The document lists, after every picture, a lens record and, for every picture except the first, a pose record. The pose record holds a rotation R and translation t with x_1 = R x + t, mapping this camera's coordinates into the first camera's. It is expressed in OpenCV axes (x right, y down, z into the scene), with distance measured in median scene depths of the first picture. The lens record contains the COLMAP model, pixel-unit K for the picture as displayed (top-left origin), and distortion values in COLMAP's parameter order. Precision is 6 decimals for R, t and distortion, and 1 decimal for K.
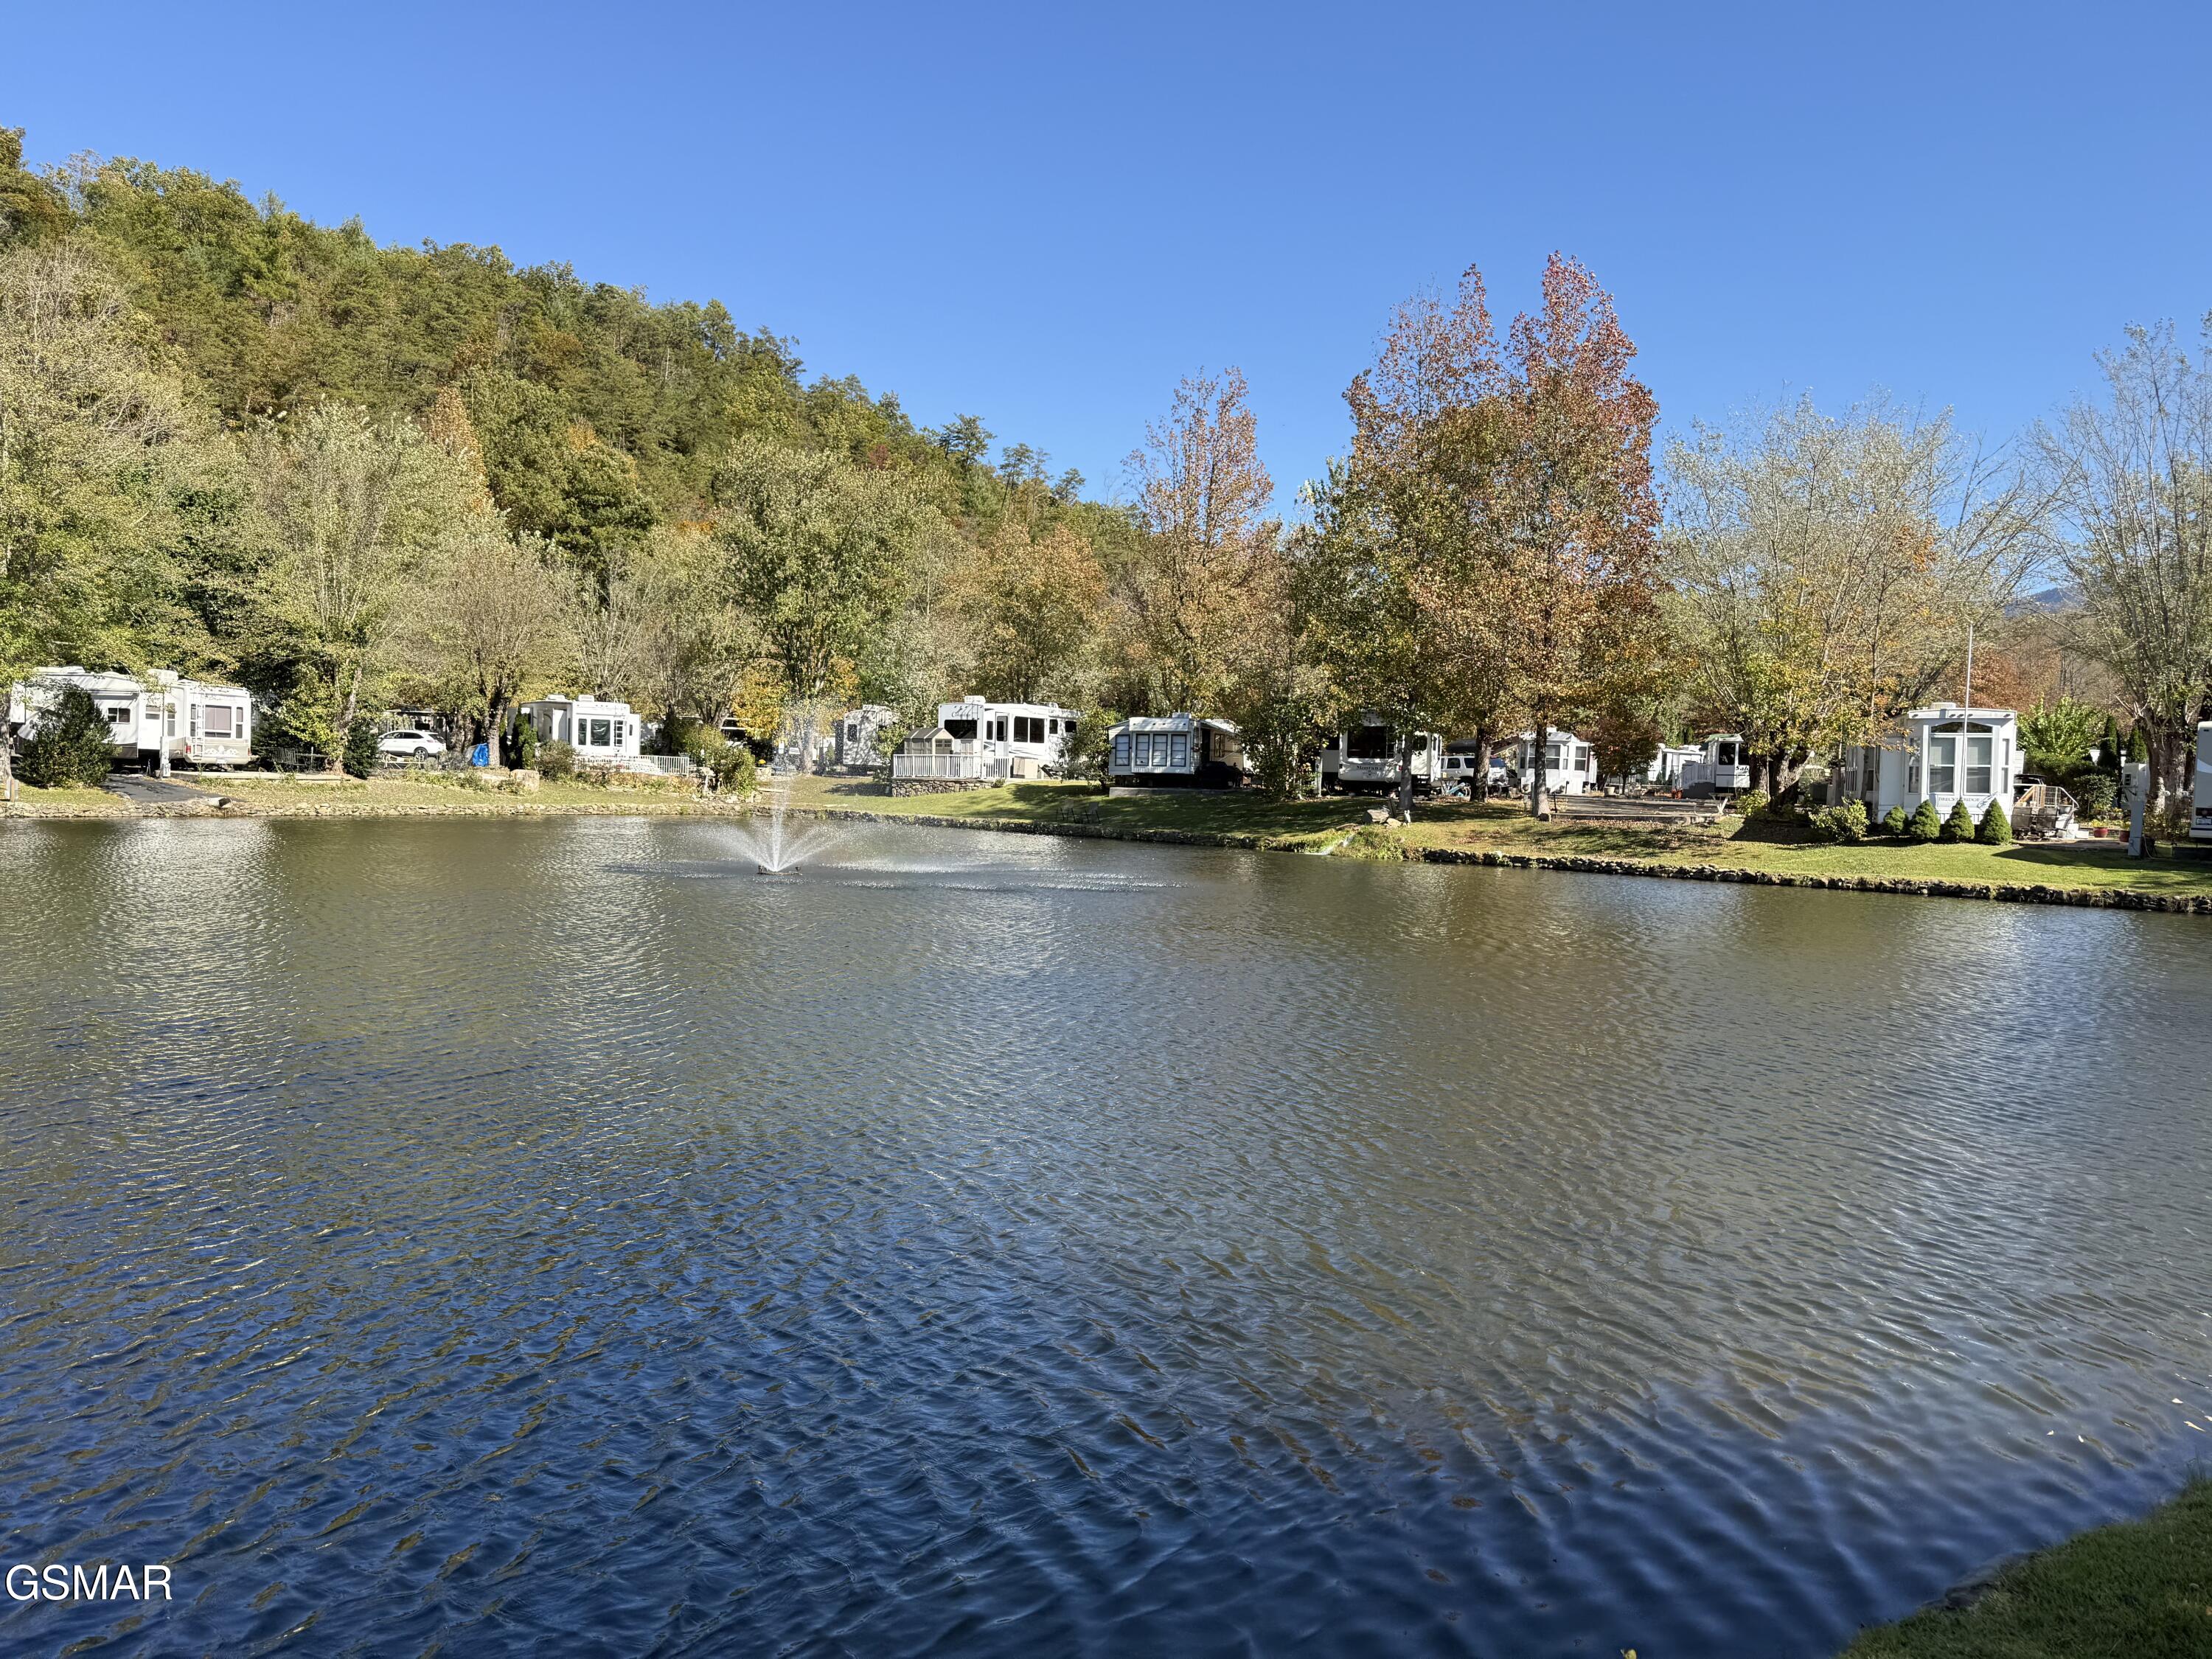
lens RADIAL K [[1536.2, 0, 1106.7], [0, 1536.2, 839.9], [0, 0, 1]] dist [0.064985, -0.040287]
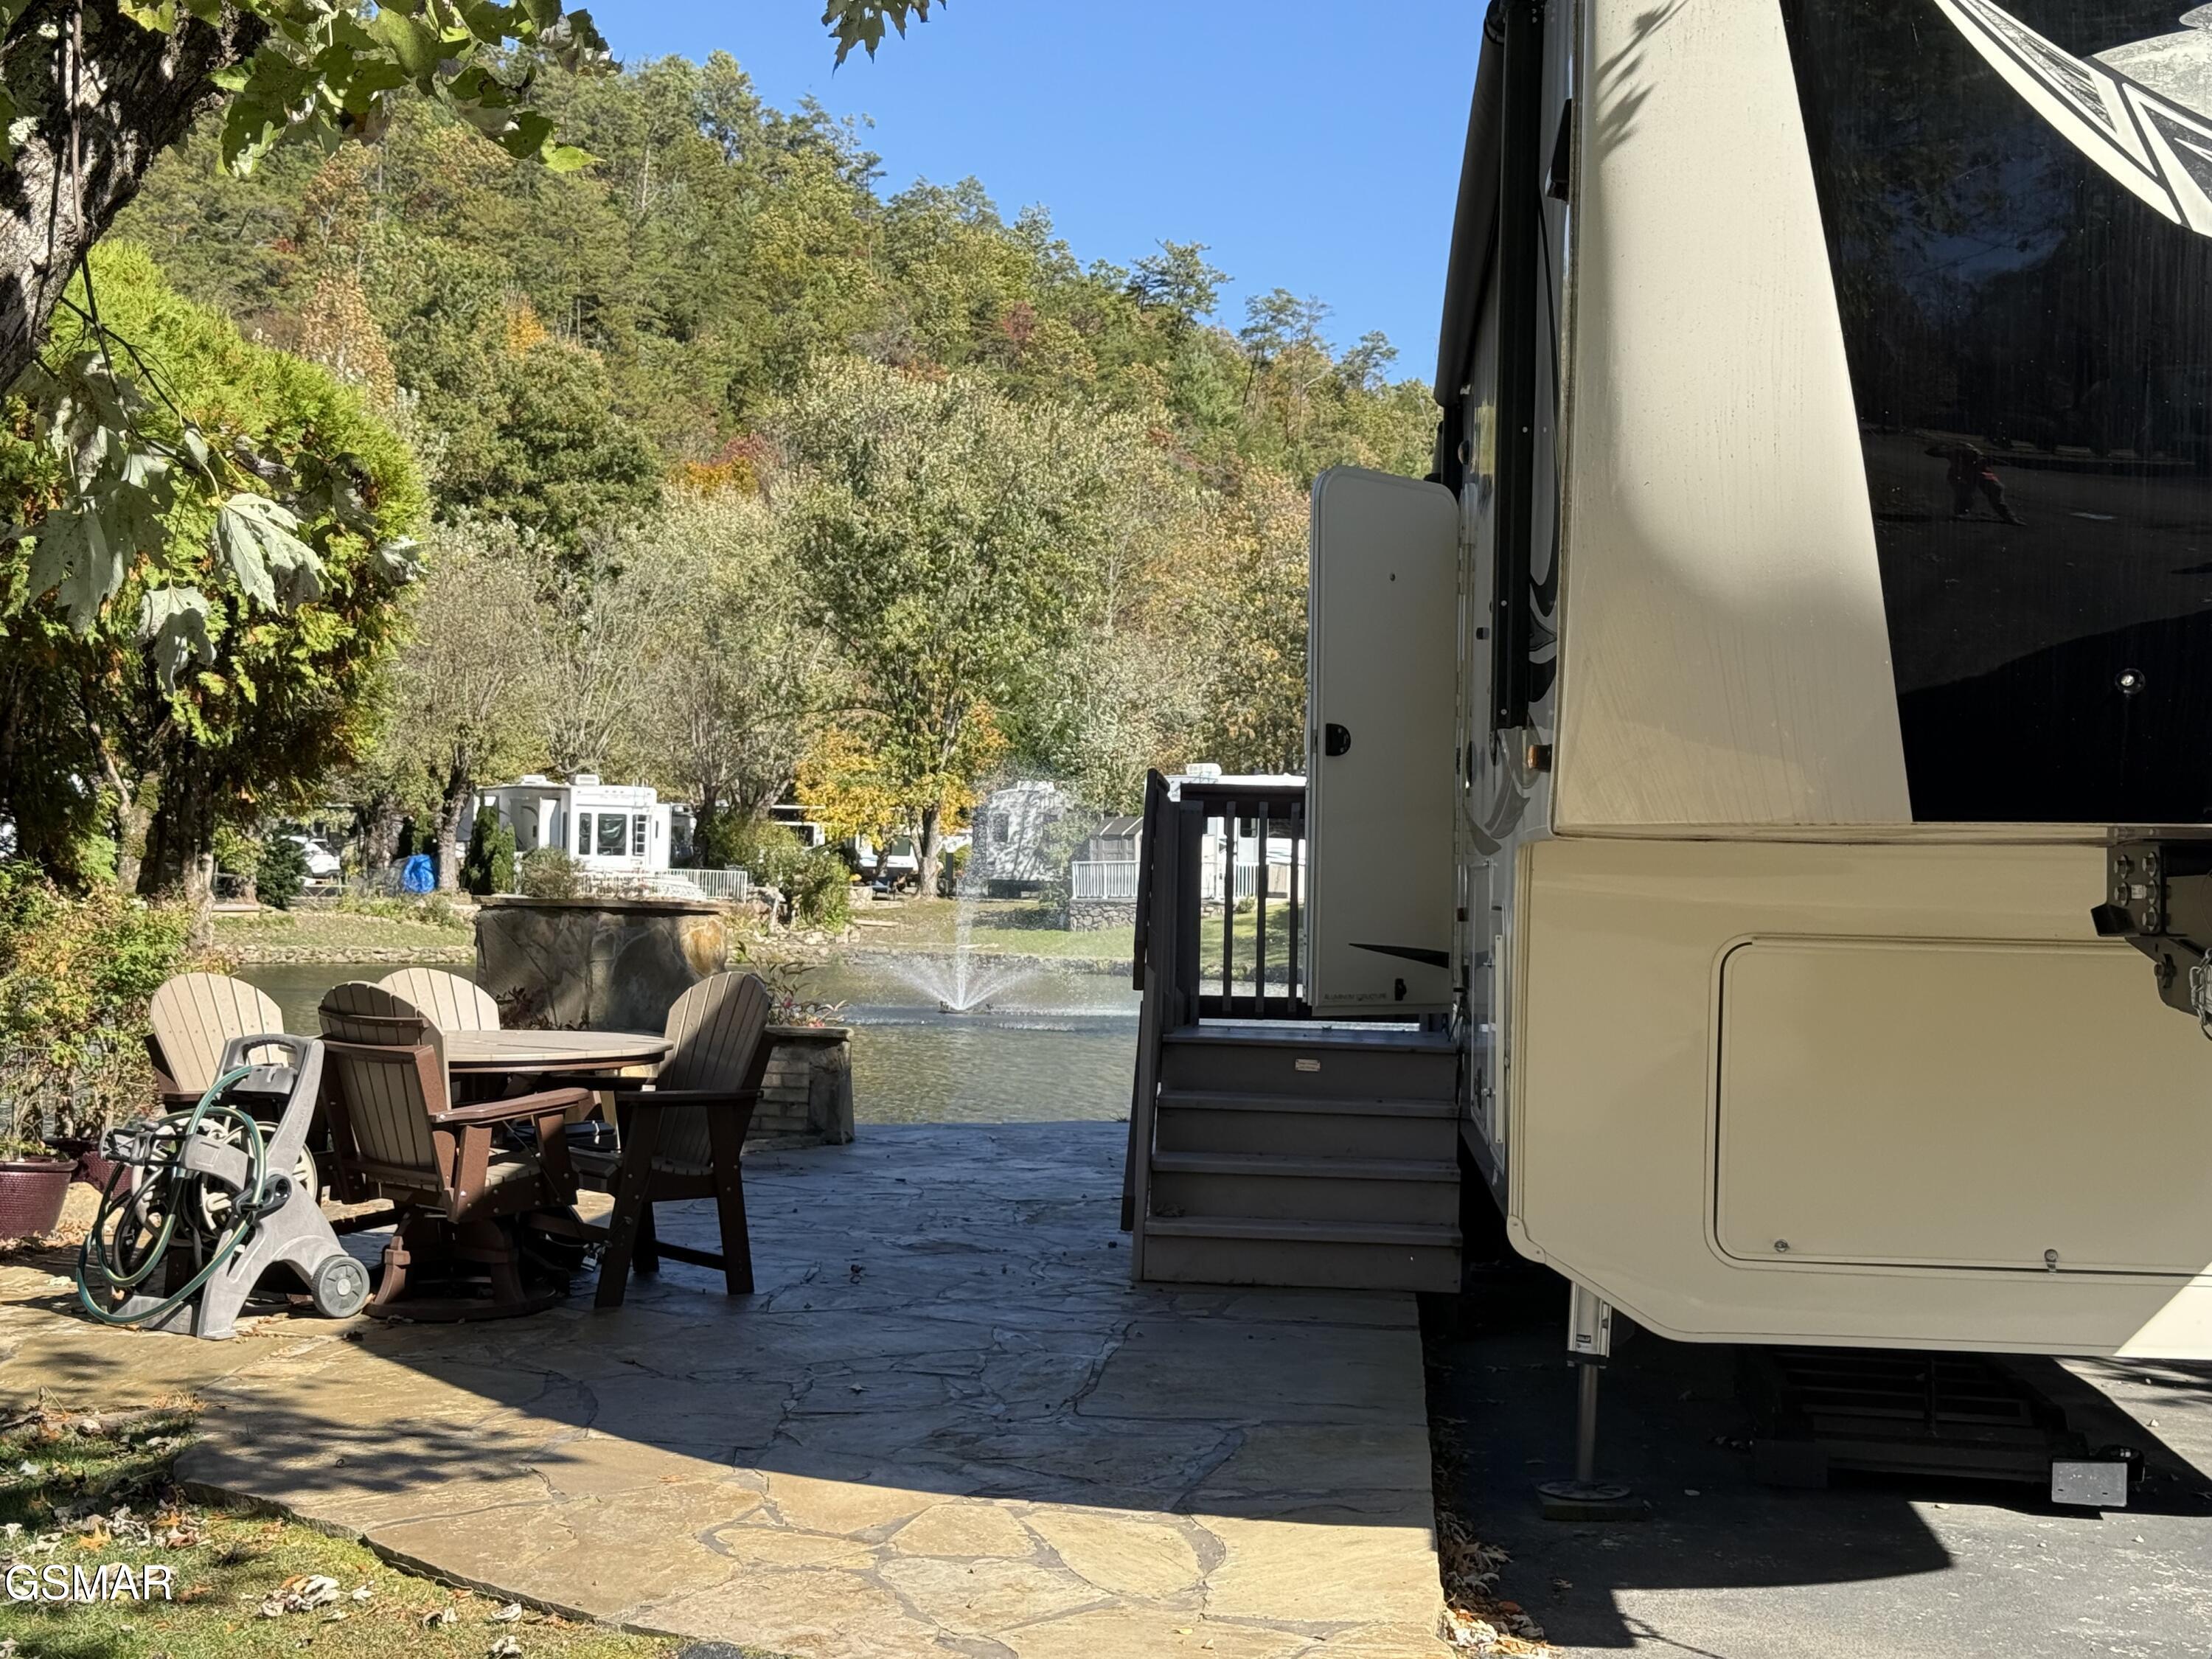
lens RADIAL K [[3106.5, 0, 1100.8], [0, 3106.5, 835.2], [0, 0, 1]] dist [0.017598, 0.000000]
pose [[0.993363, -0.013954, -0.114171, 0.012793], [0.006483, 0.997828, -0.065551, 0.013853], [0.114837, 0.064376, 0.991296, -0.208897]]
